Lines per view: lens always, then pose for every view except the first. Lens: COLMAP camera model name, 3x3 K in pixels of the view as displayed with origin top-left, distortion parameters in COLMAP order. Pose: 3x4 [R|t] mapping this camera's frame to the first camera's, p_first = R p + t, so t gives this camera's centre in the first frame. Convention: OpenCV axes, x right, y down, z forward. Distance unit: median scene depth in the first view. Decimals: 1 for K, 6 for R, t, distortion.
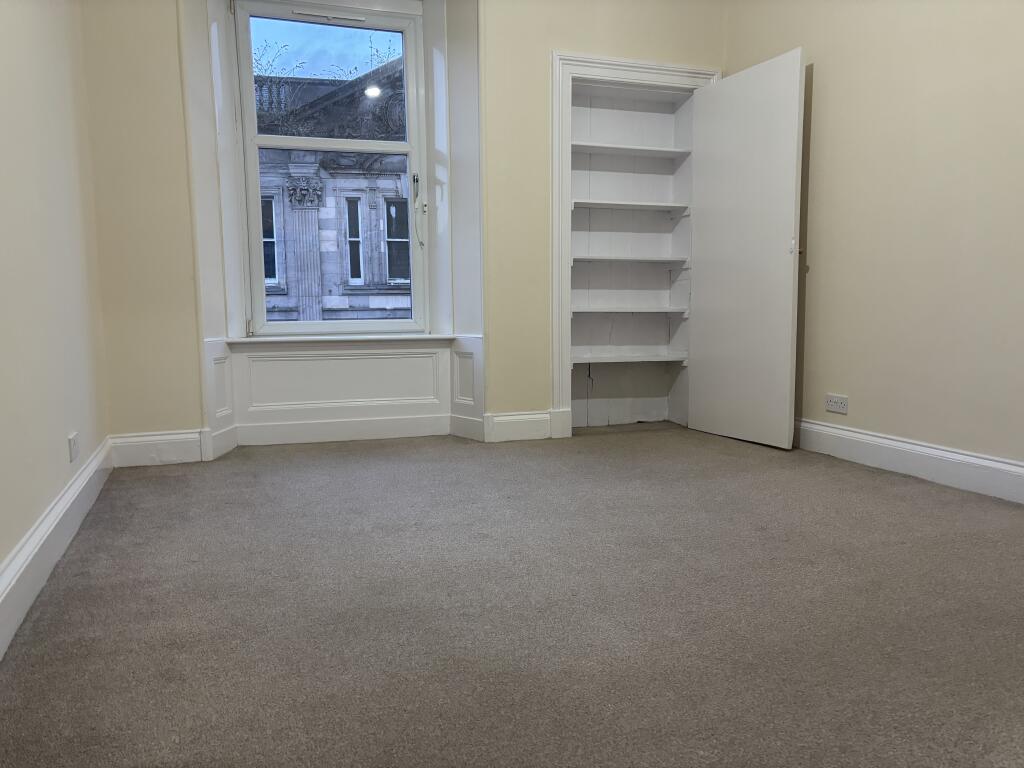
lens RADIAL K [[776.5, 0, 512.7], [0, 776.5, 391.8], [0, 0, 1]] dist [0.033525, -0.026669]
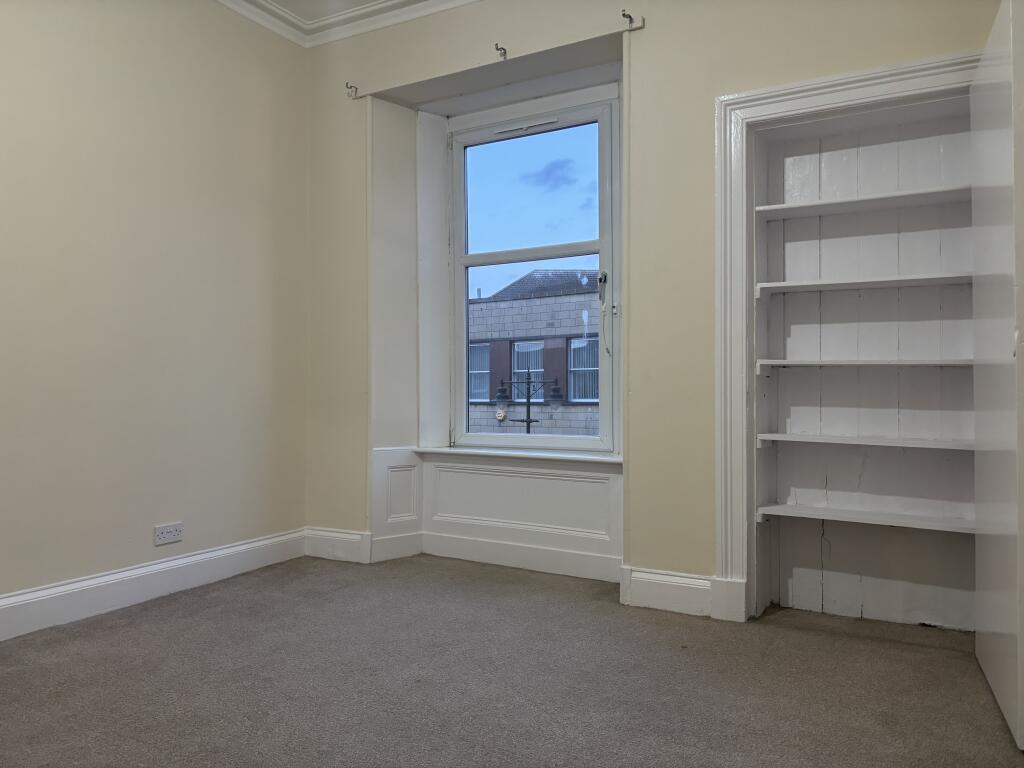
lens RADIAL K [[776.5, 0, 511.8], [0, 776.5, 378.5], [0, 0, 1]] dist [0.033525, -0.026669]
pose [[0.647915, 0.000163, -0.761713, 0.485912], [-0.095324, 0.992156, -0.080870, -0.083549], [0.755725, 0.125006, 0.642848, 0.386483]]
